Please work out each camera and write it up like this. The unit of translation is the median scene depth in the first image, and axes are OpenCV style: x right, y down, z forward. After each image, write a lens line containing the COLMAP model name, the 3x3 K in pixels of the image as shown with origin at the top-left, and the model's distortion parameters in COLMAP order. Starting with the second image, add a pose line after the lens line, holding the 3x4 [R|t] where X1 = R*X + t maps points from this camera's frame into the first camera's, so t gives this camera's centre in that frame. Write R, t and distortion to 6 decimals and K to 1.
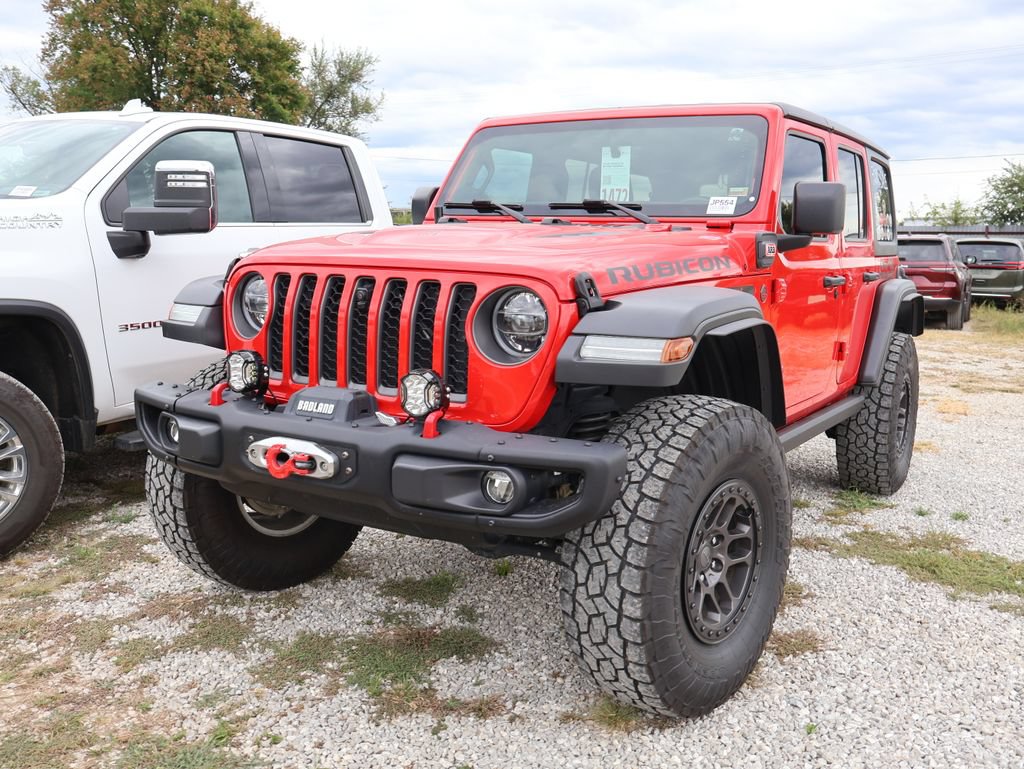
lens RADIAL K [[947.4, 0, 519.7], [0, 947.4, 385.2], [0, 0, 1]] dist [0.000176, 0.000000]
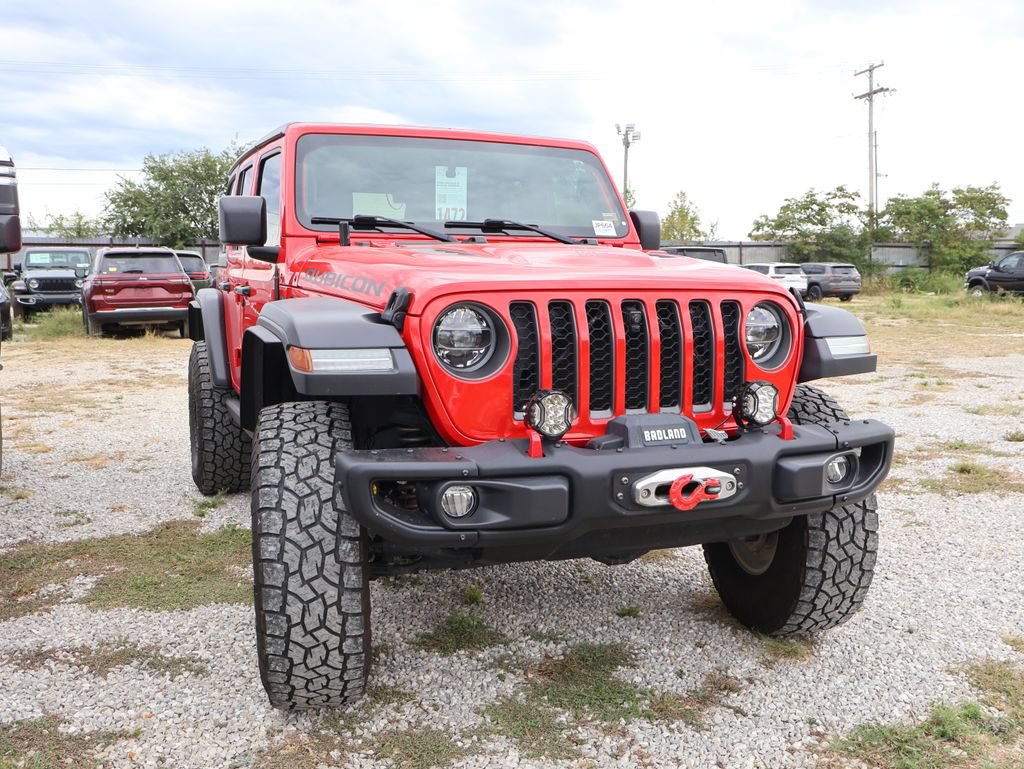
lens RADIAL K [[947.4, 0, 509.0], [0, 947.4, 396.9], [0, 0, 1]] dist [0.000176, 0.000000]
pose [[0.614667, -0.122406, 0.779232, -0.899182], [0.122039, 0.990748, 0.059366, -0.078029], [-0.779289, 0.058606, 0.623918, 0.432737]]
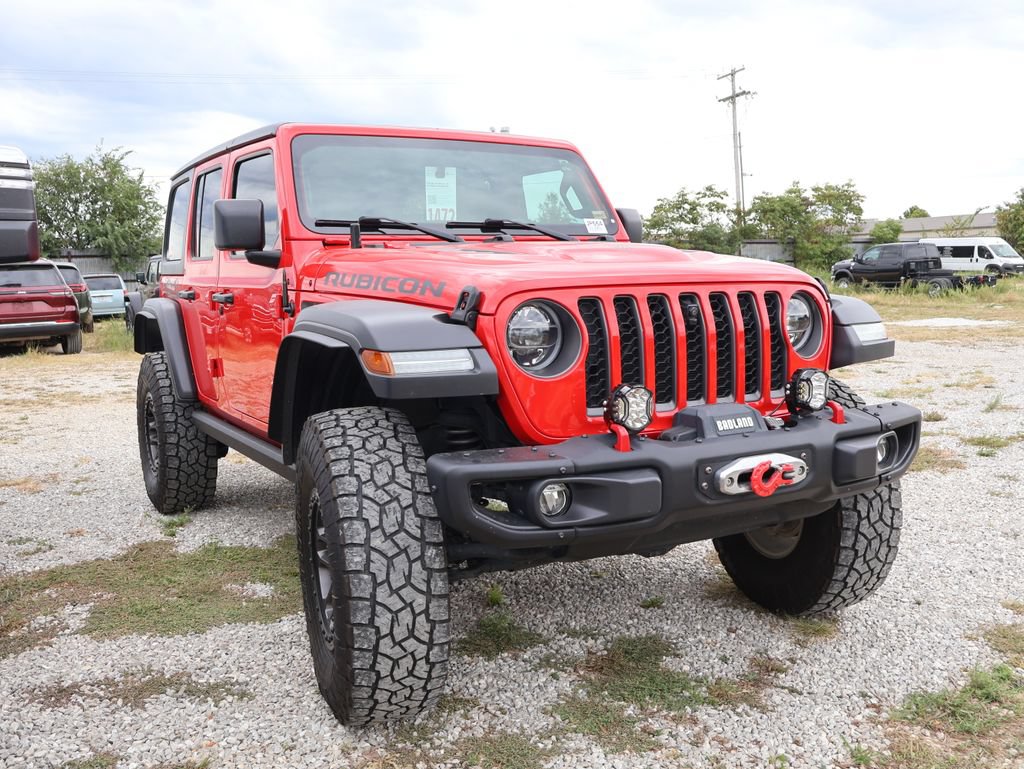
lens RADIAL K [[947.4, 0, 507.3], [0, 947.4, 393.0], [0, 0, 1]] dist [0.000176, 0.000000]
pose [[0.506435, -0.139528, 0.850914, -0.991068], [0.154716, 0.985510, 0.069517, -0.096516], [-0.848284, 0.096445, 0.520685, 0.573330]]
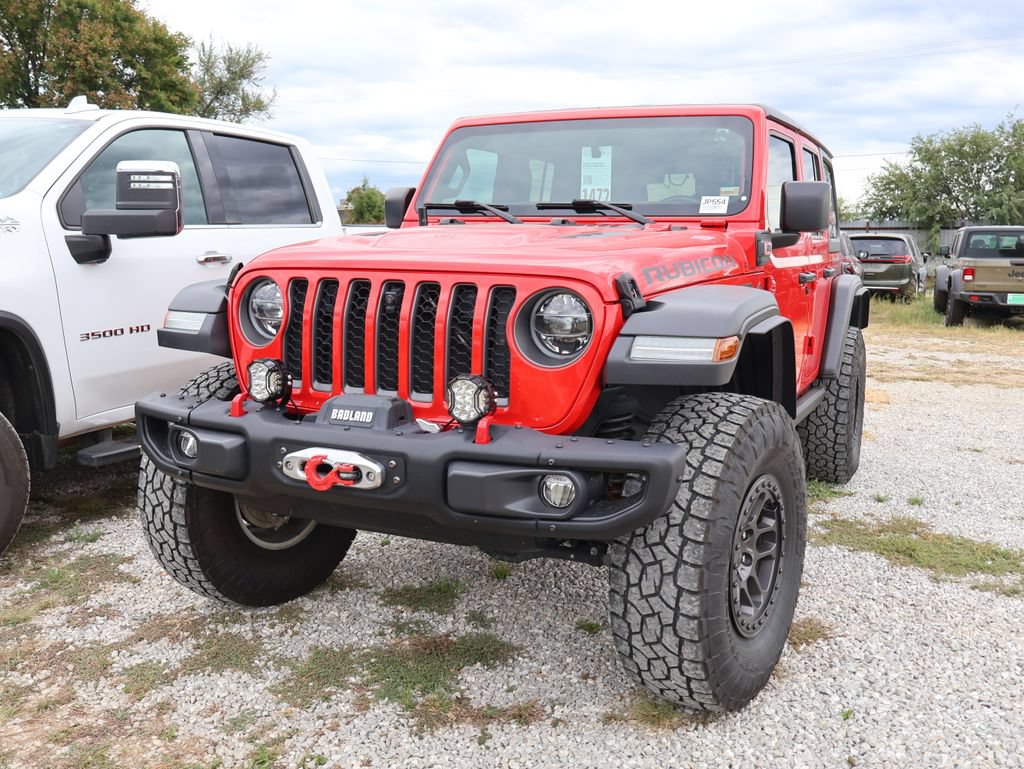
lens RADIAL K [[947.4, 0, 514.8], [0, 947.4, 384.8], [0, 0, 1]] dist [0.000176, 0.000000]
pose [[0.994099, -0.025375, 0.105469, -0.126882], [0.025265, 0.999678, 0.002377, -0.005348], [-0.105496, 0.000302, 0.994420, 0.014070]]
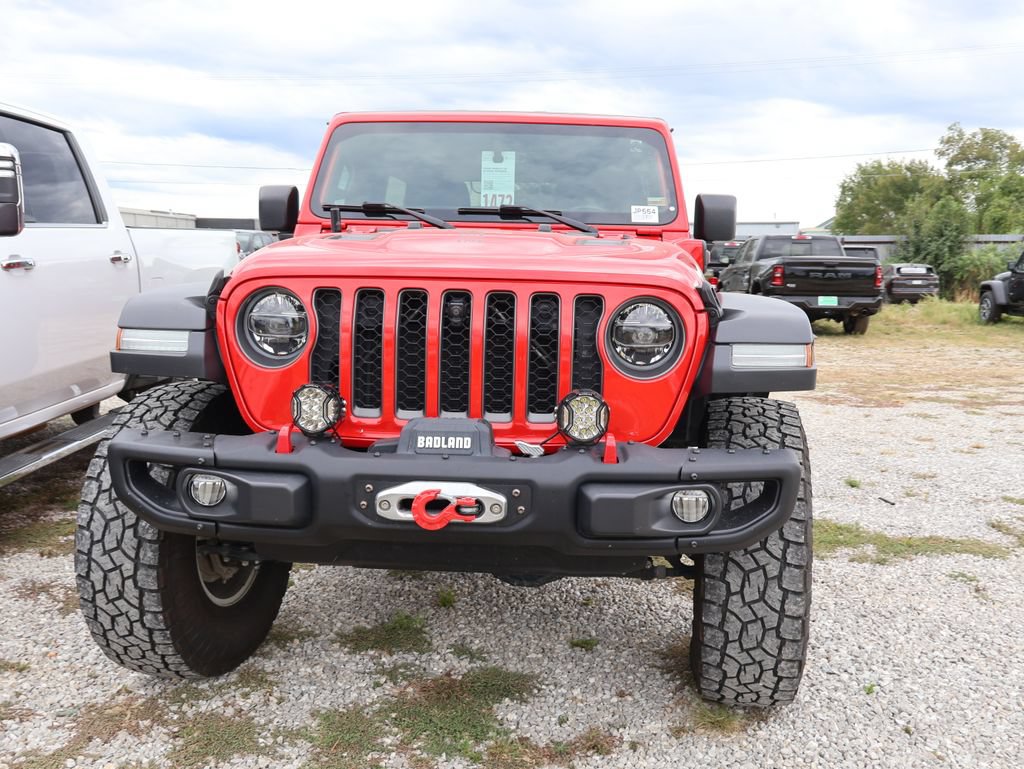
lens RADIAL K [[947.4, 0, 510.3], [0, 947.4, 386.9], [0, 0, 1]] dist [0.000176, 0.000000]
pose [[0.882632, -0.066884, 0.465282, -0.470804], [0.067832, 0.997588, 0.014727, -0.029964], [-0.465145, 0.018562, 0.885040, 0.175341]]
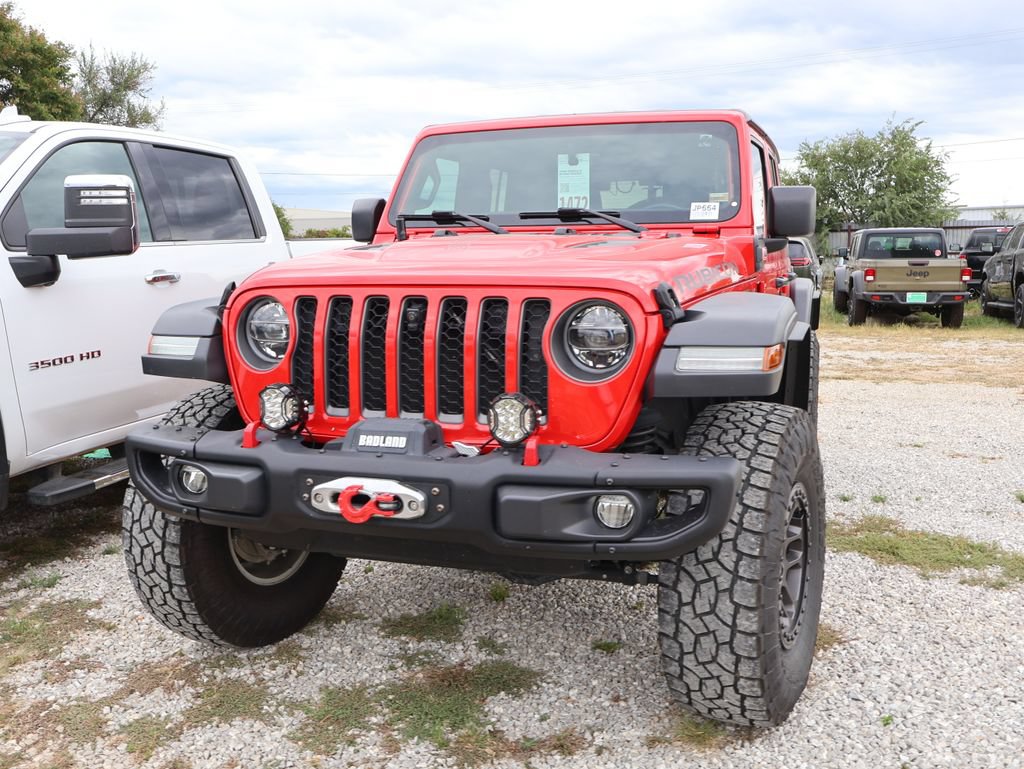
lens RADIAL K [[947.4, 0, 514.1], [0, 947.4, 393.9], [0, 0, 1]] dist [0.000176, 0.000000]
pose [[0.976252, -0.062083, 0.207551, -0.233789], [0.062260, 0.998044, 0.005685, -0.016558], [-0.207497, 0.007373, 0.978208, 0.068146]]
